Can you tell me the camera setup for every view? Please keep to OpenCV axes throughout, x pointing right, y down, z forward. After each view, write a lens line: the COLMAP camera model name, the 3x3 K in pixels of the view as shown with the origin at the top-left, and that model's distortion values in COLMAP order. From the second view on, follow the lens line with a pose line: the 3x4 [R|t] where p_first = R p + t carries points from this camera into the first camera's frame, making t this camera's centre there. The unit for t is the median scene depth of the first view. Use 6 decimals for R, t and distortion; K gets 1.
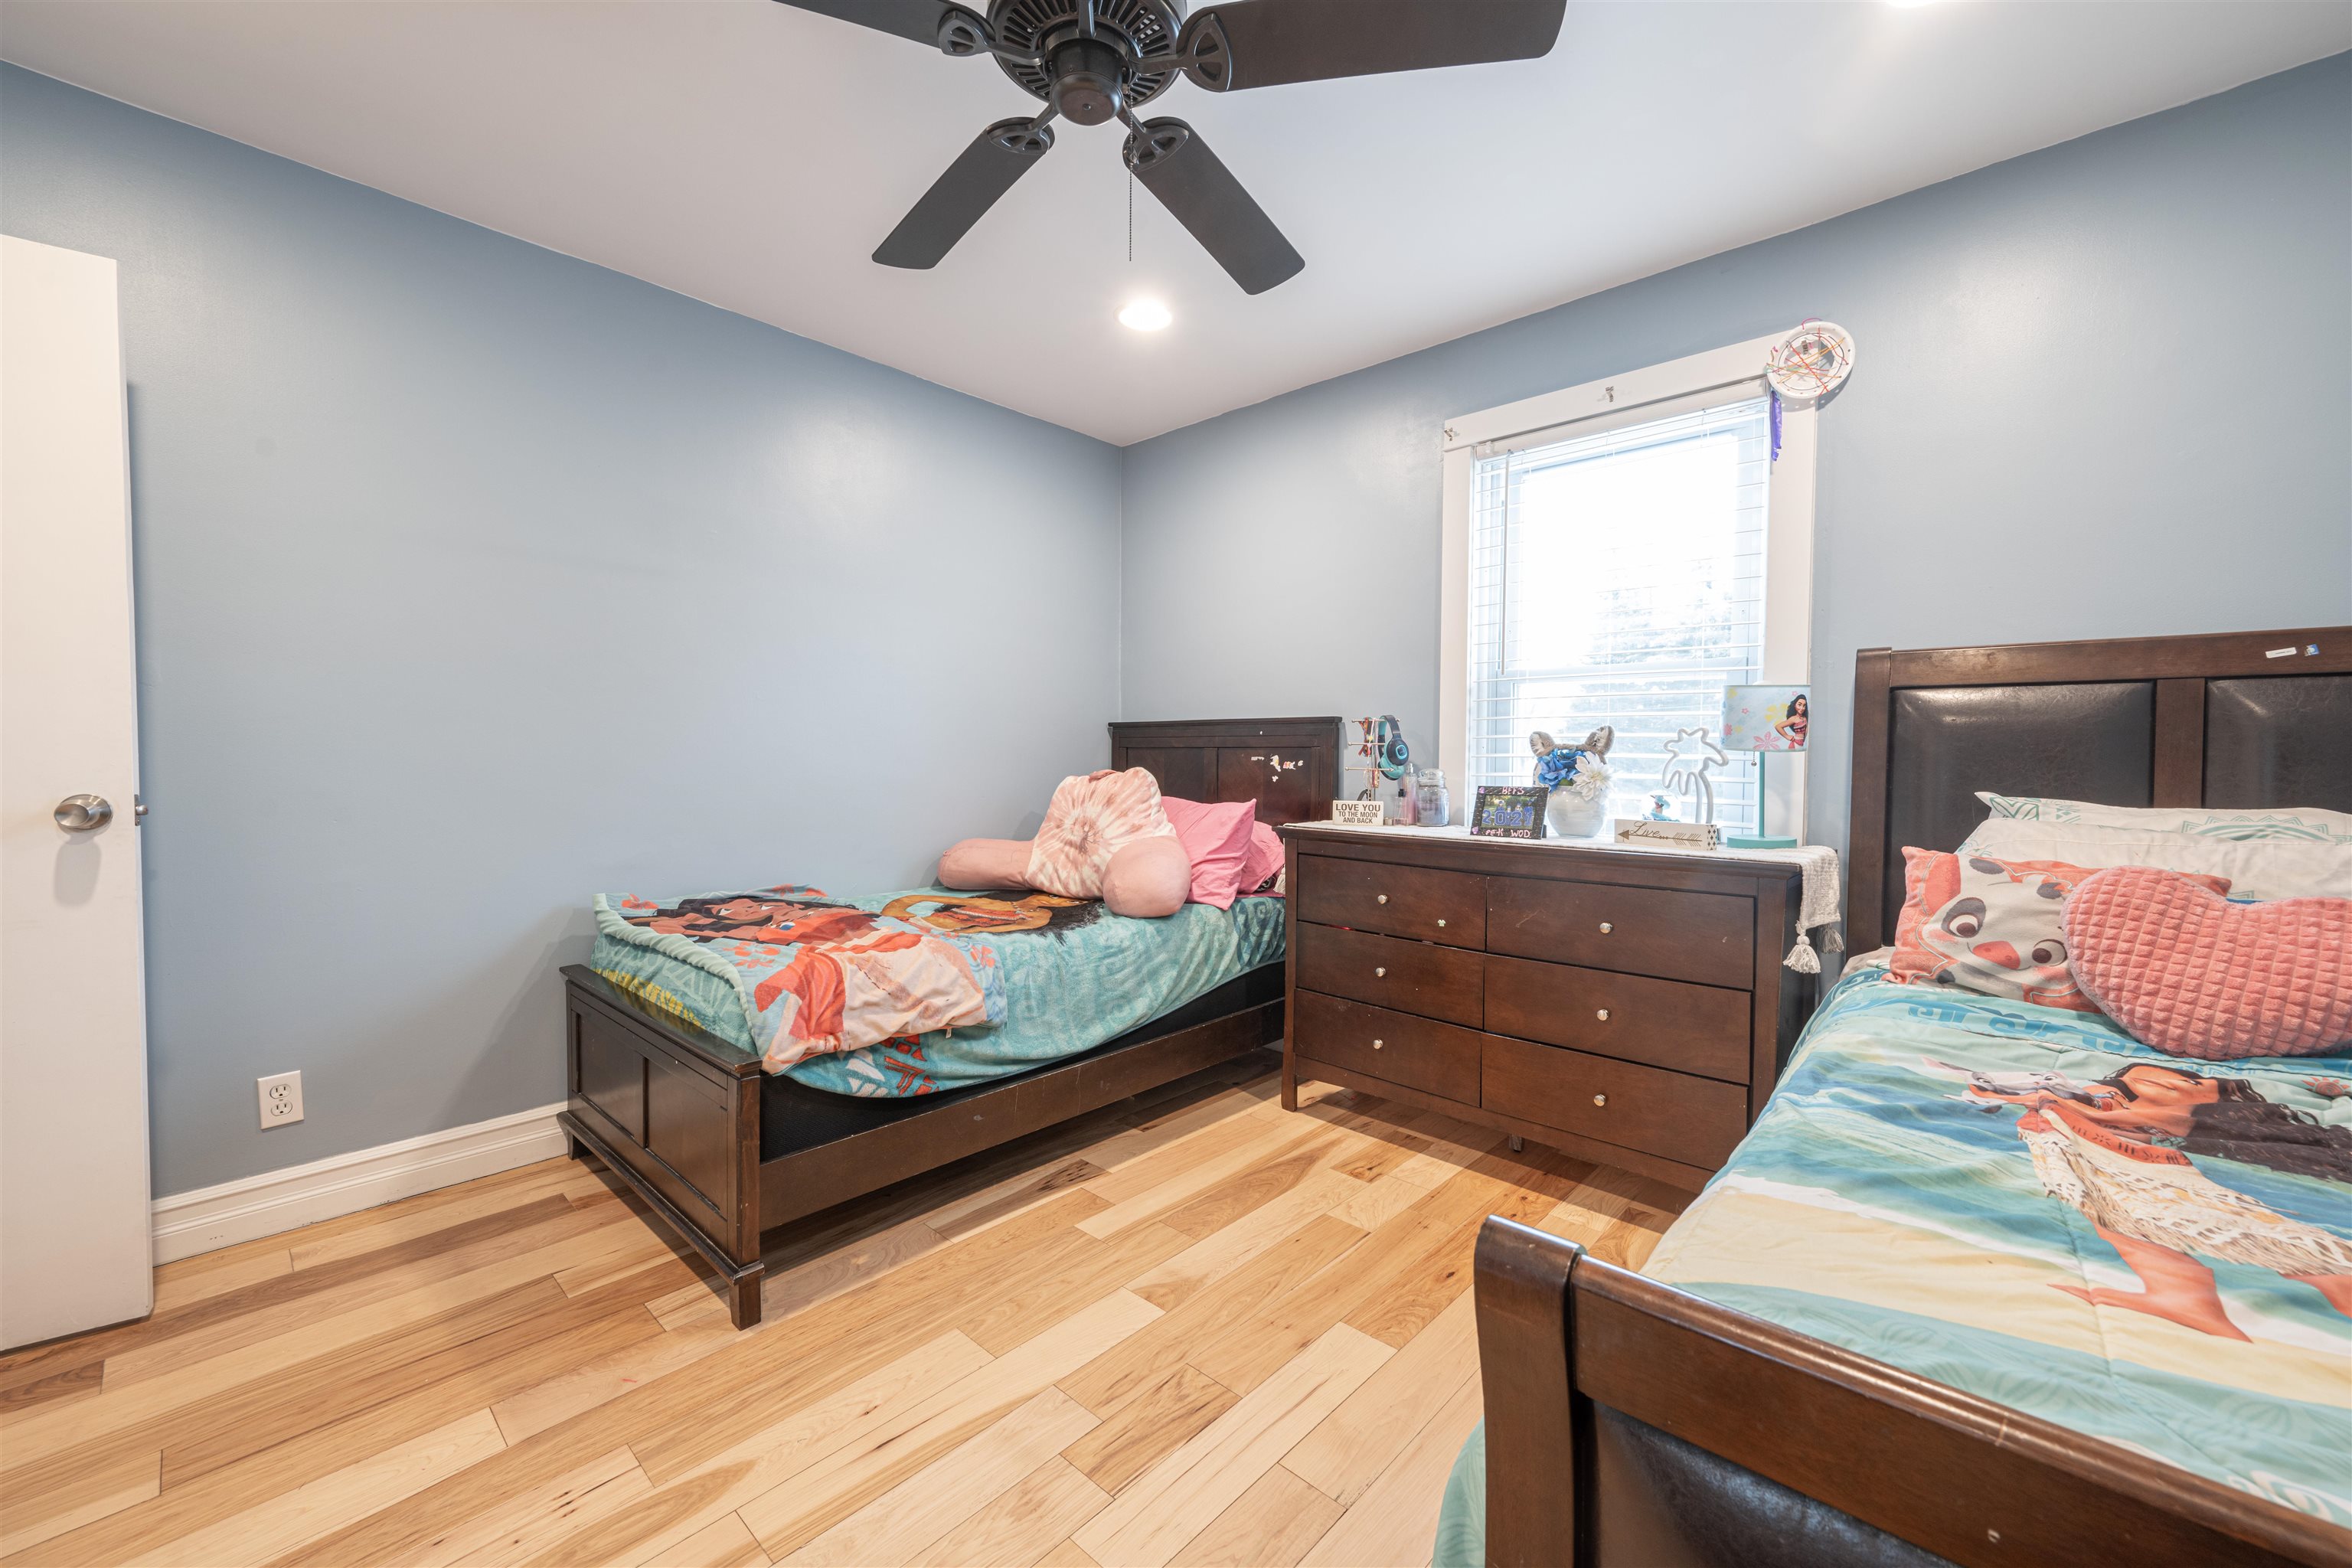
lens RADIAL K [[920.9, 0, 1183.3], [0, 920.9, 781.8], [0, 0, 1]] dist [-0.001787, 0.000722]
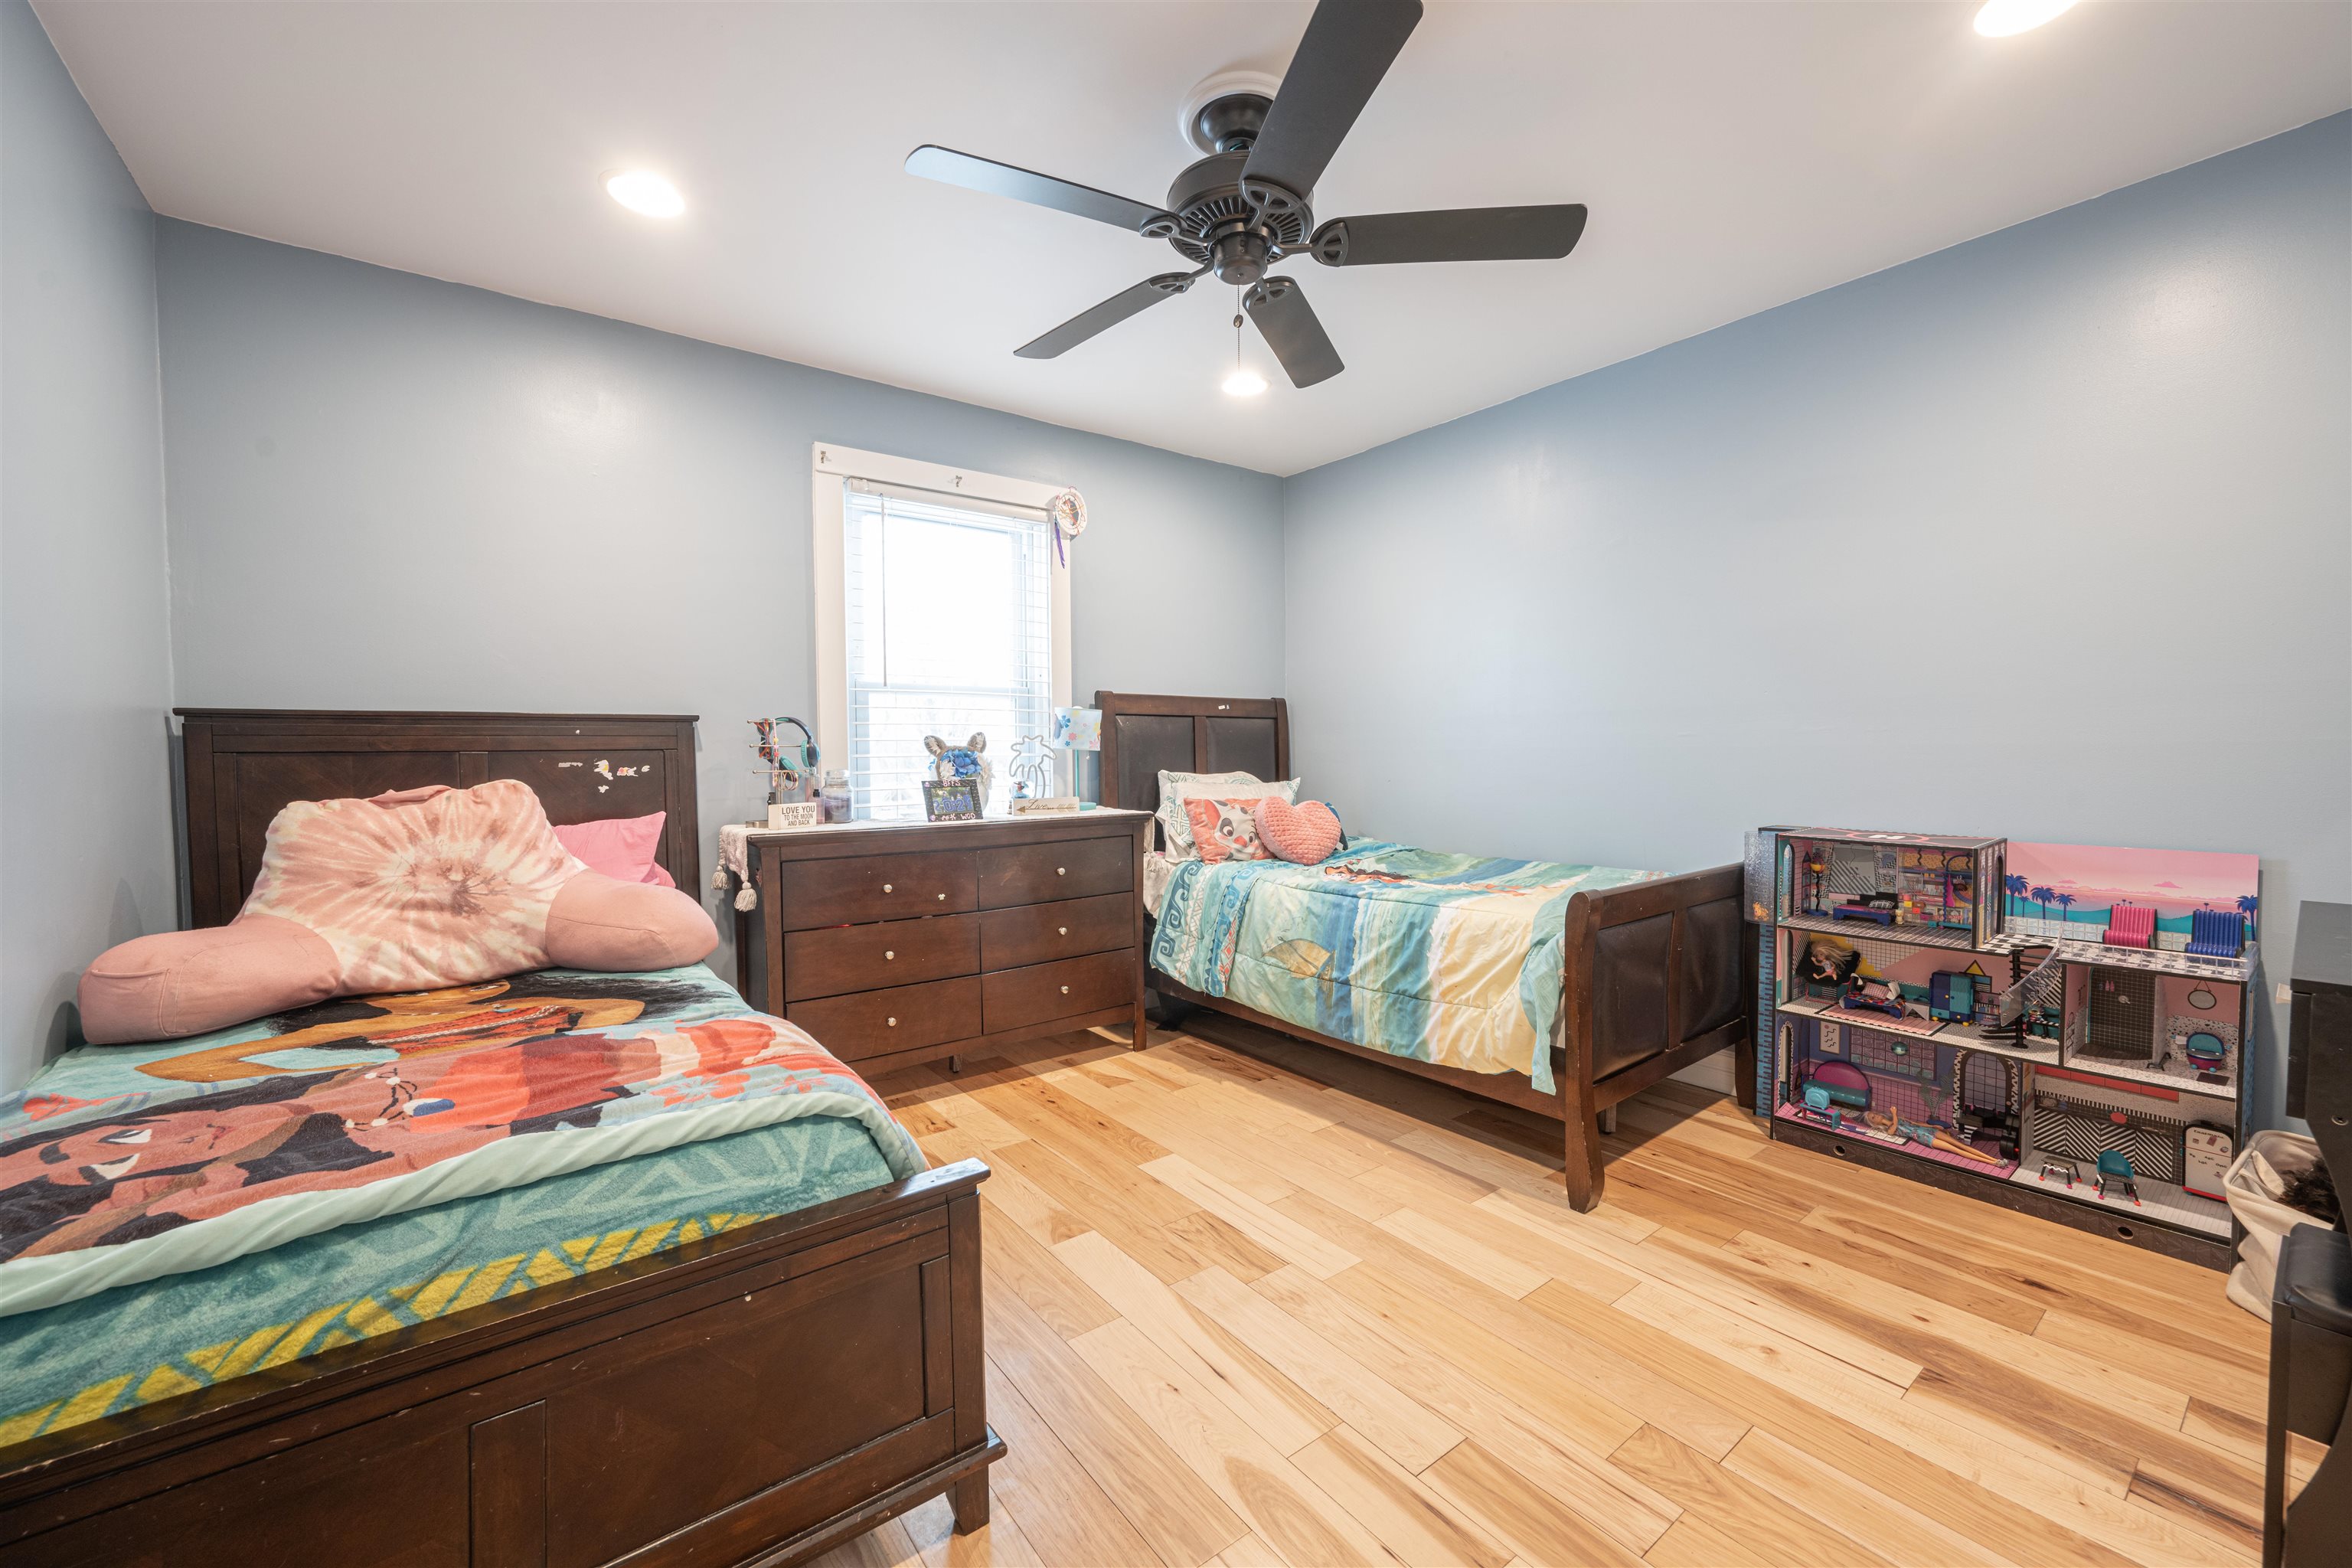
lens RADIAL K [[920.9, 0, 1183.6], [0, 920.9, 778.7], [0, 0, 1]] dist [-0.001787, 0.000722]
pose [[0.172840, -0.037381, 0.984240, -0.803378], [0.040922, 0.998689, 0.030743, -0.021457], [-0.984099, 0.034964, 0.174143, 0.470254]]
